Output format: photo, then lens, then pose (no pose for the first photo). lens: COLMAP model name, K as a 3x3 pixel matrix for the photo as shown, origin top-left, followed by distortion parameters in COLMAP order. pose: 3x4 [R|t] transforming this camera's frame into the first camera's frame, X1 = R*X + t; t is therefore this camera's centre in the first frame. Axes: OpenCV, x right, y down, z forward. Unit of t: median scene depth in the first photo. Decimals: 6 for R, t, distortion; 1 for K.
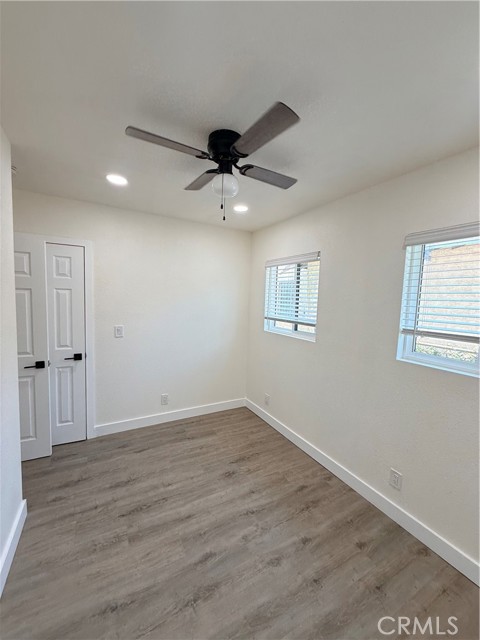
lens RADIAL K [[256.9, 0, 239.2], [0, 256.9, 317.3], [0, 0, 1]] dist [0.000250, 0.000248]
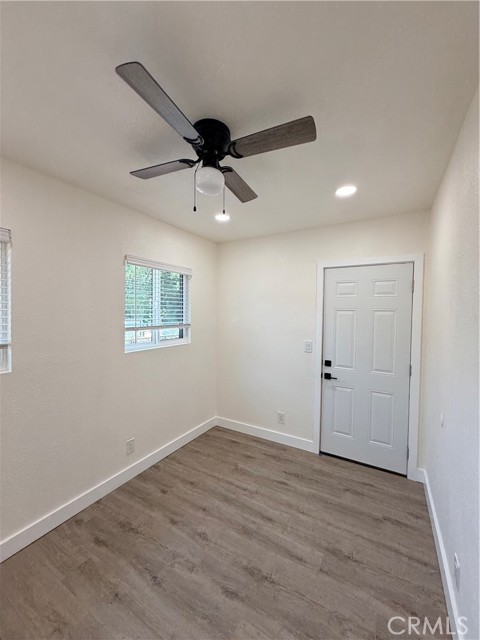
lens RADIAL K [[262.6, 0, 240.5], [0, 262.6, 323.2], [0, 0, 1]] dist [0.000310, 0.000198]
pose [[-0.520857, -0.070326, 0.850742, -0.810625], [0.046016, 0.992839, 0.110245, -0.097718], [-0.852403, 0.096569, -0.513891, 1.273631]]
